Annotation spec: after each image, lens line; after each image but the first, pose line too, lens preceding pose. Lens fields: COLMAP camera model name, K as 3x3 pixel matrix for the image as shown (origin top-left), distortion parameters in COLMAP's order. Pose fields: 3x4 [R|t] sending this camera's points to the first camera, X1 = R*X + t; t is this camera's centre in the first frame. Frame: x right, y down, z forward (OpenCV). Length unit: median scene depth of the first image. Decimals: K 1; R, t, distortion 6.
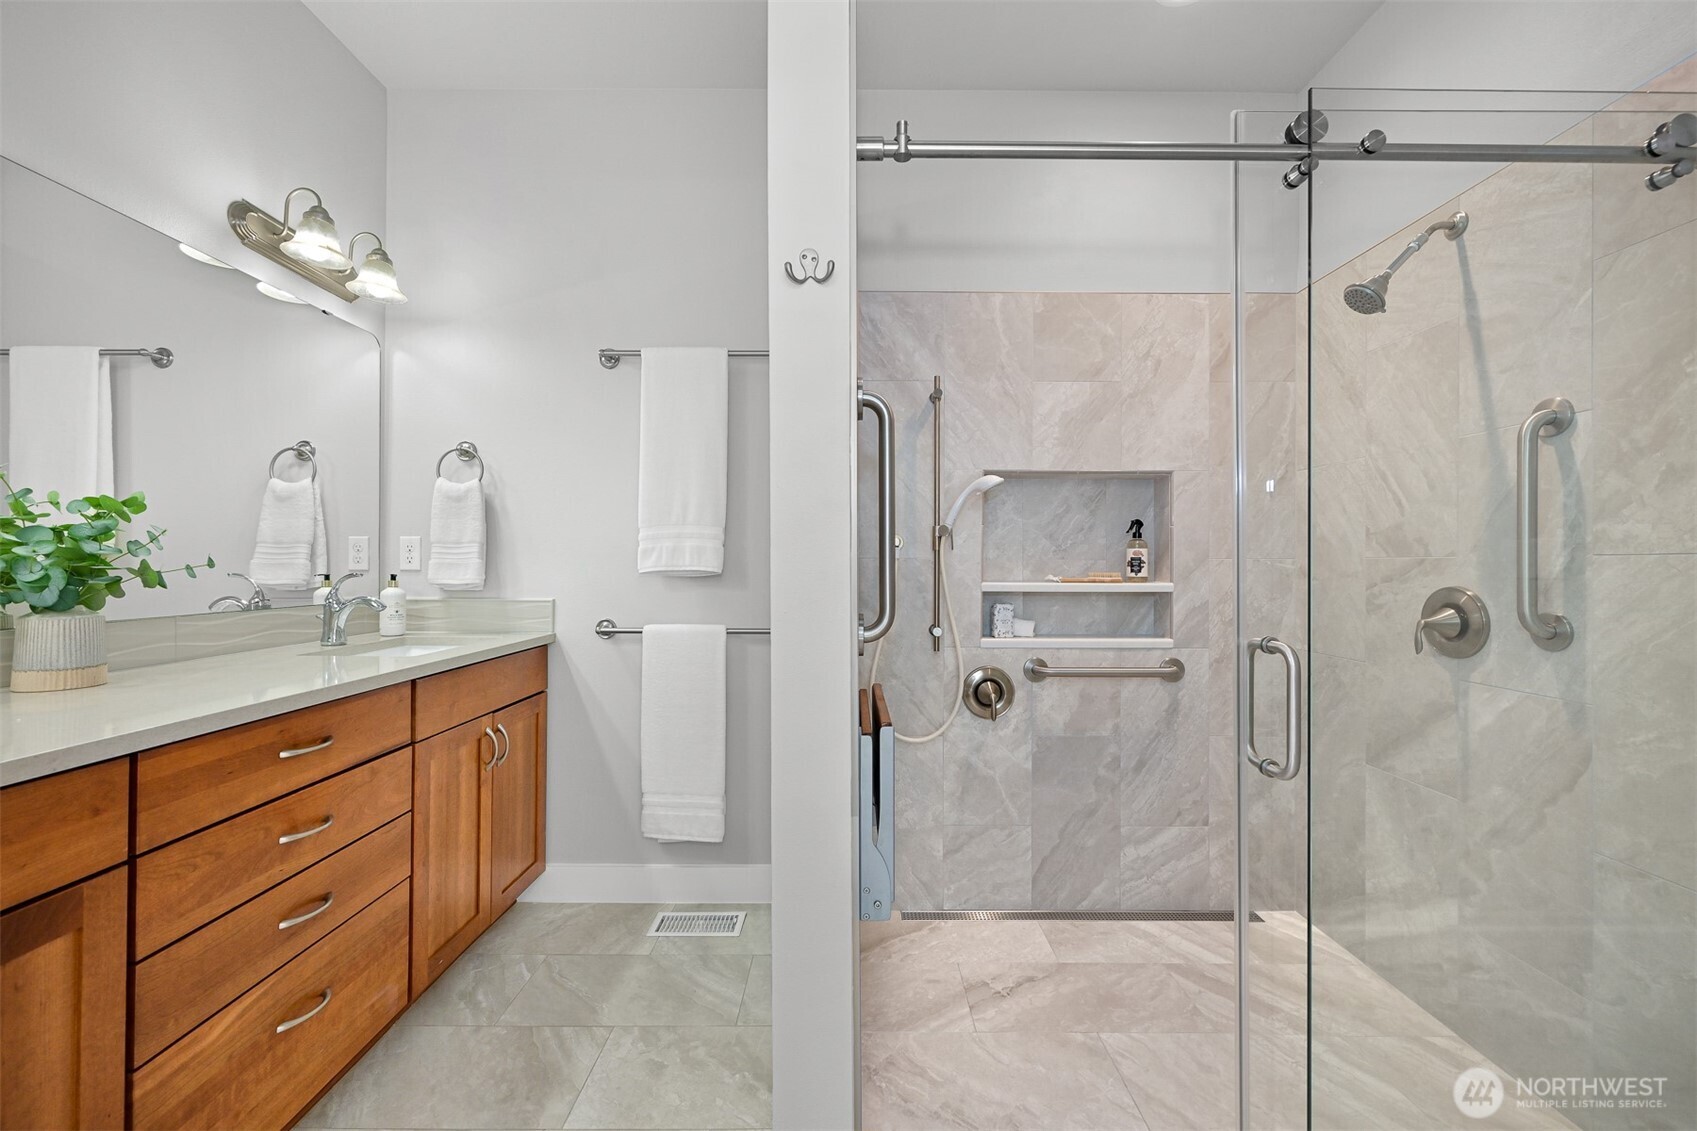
lens RADIAL K [[669.6, 0, 845.5], [0, 669.6, 562.4], [0, 0, 1]] dist [-0.000660, 0.000474]
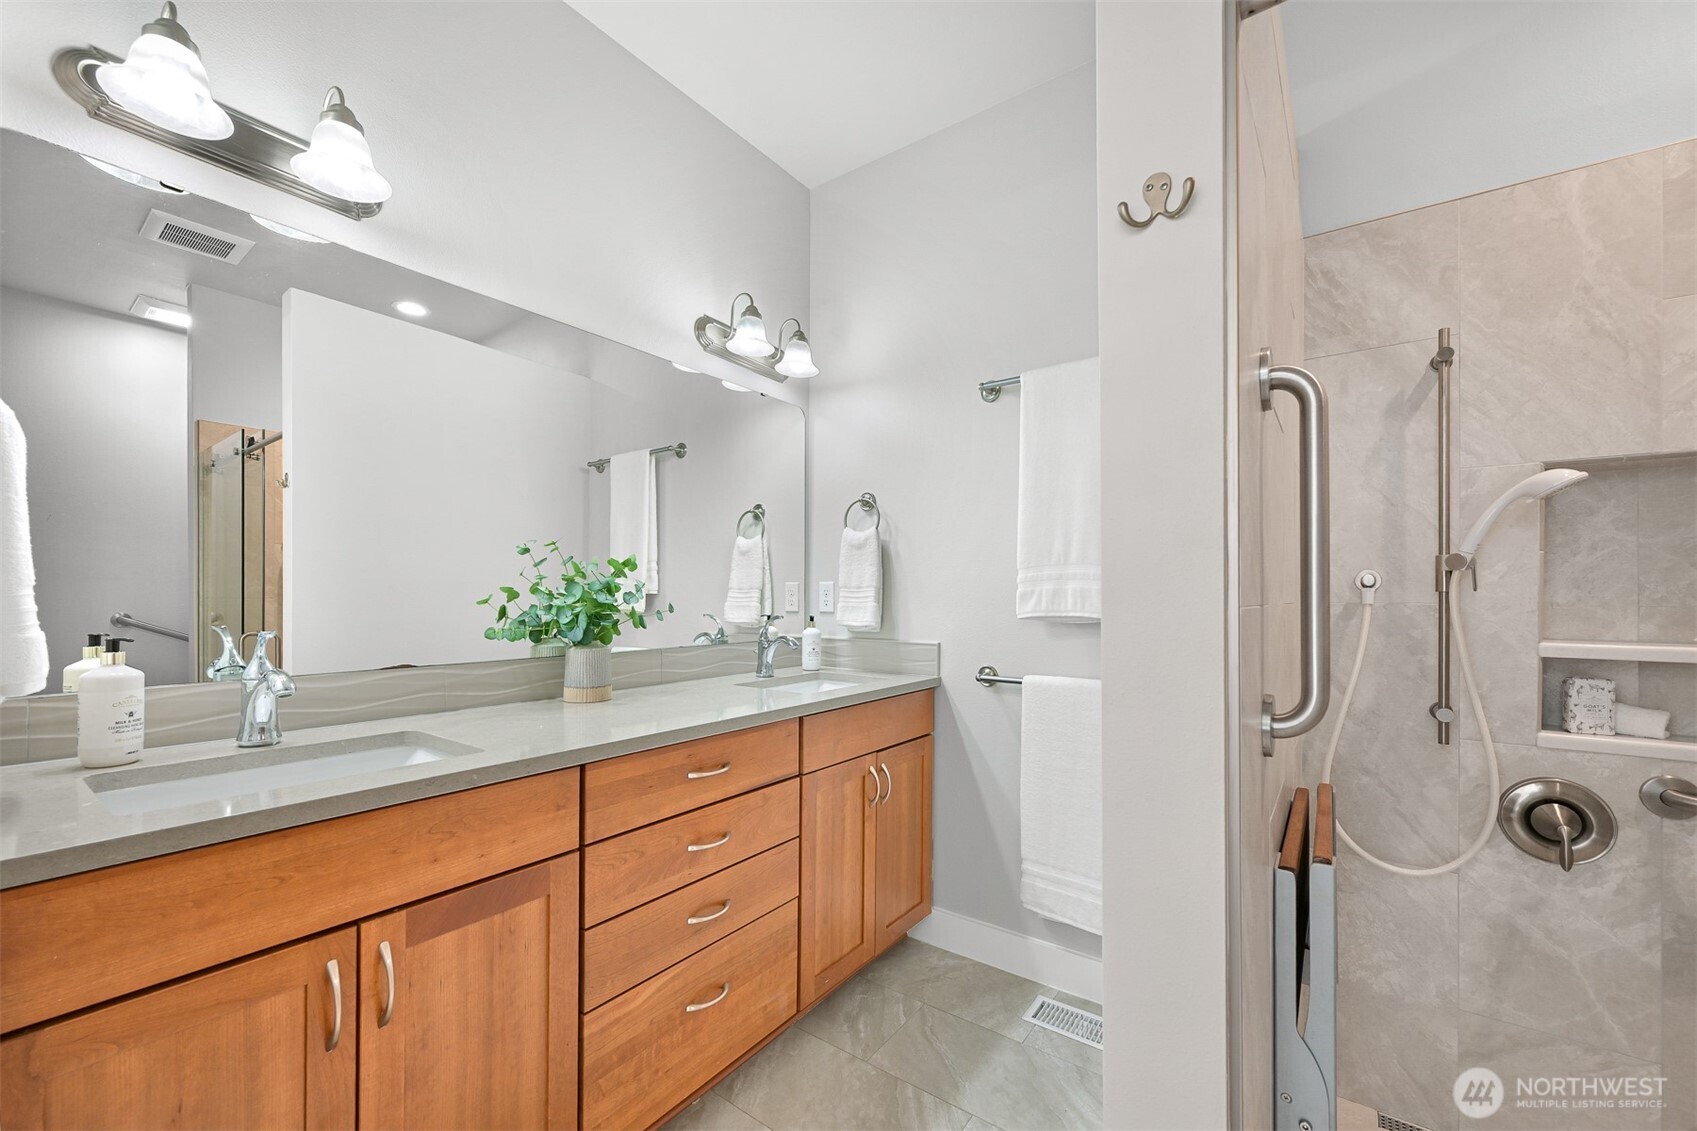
lens RADIAL K [[669.6, 0, 863.2], [0, 669.6, 596.7], [0, 0, 1]] dist [-0.000660, 0.000474]
pose [[0.816899, -0.002169, -0.576776, 0.048746], [0.002461, 0.999997, -0.000274, -0.014339], [0.576775, -0.001196, 0.816902, 0.126997]]
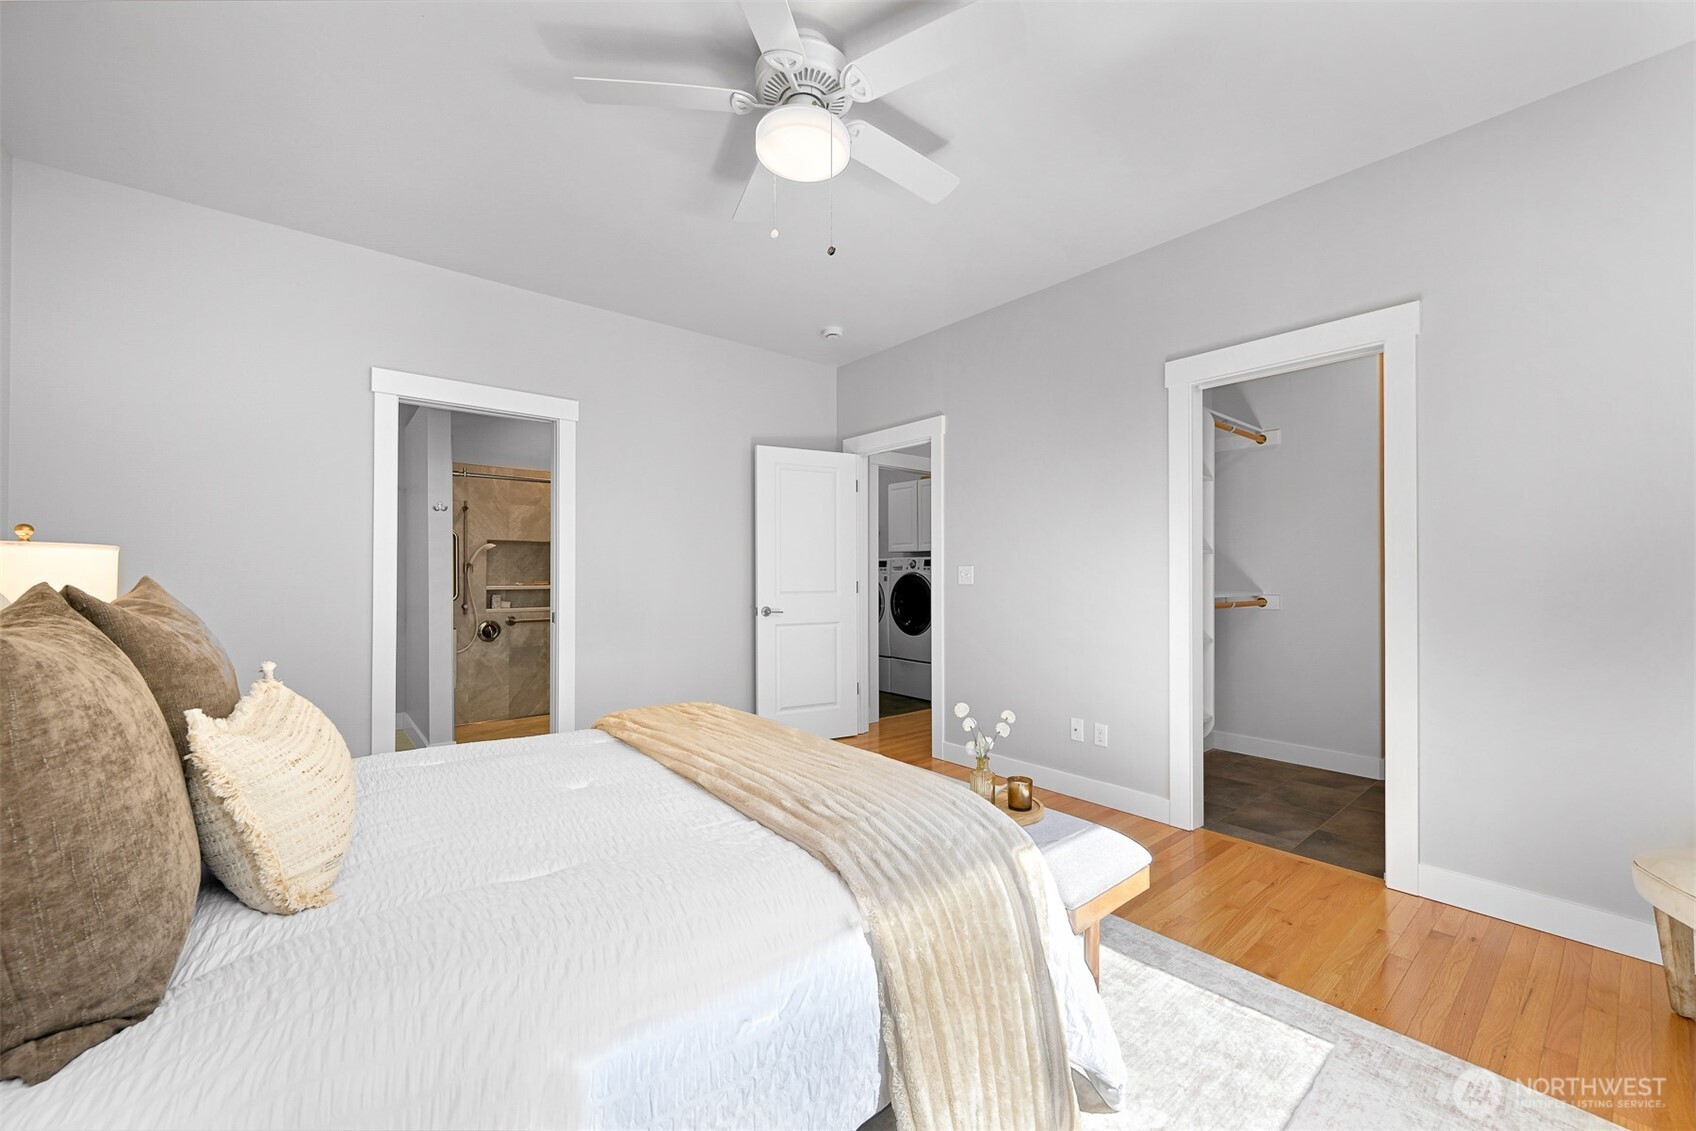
lens RADIAL K [[669.2, 0, 844.9], [0, 669.2, 564.6], [0, 0, 1]] dist [-0.000660, 0.000474]
pose [[0.775983, -0.000205, 0.630753, -0.319086], [-0.000714, 0.999999, 0.001204, -0.052211], [-0.630753, -0.001385, 0.775982, -1.709839]]
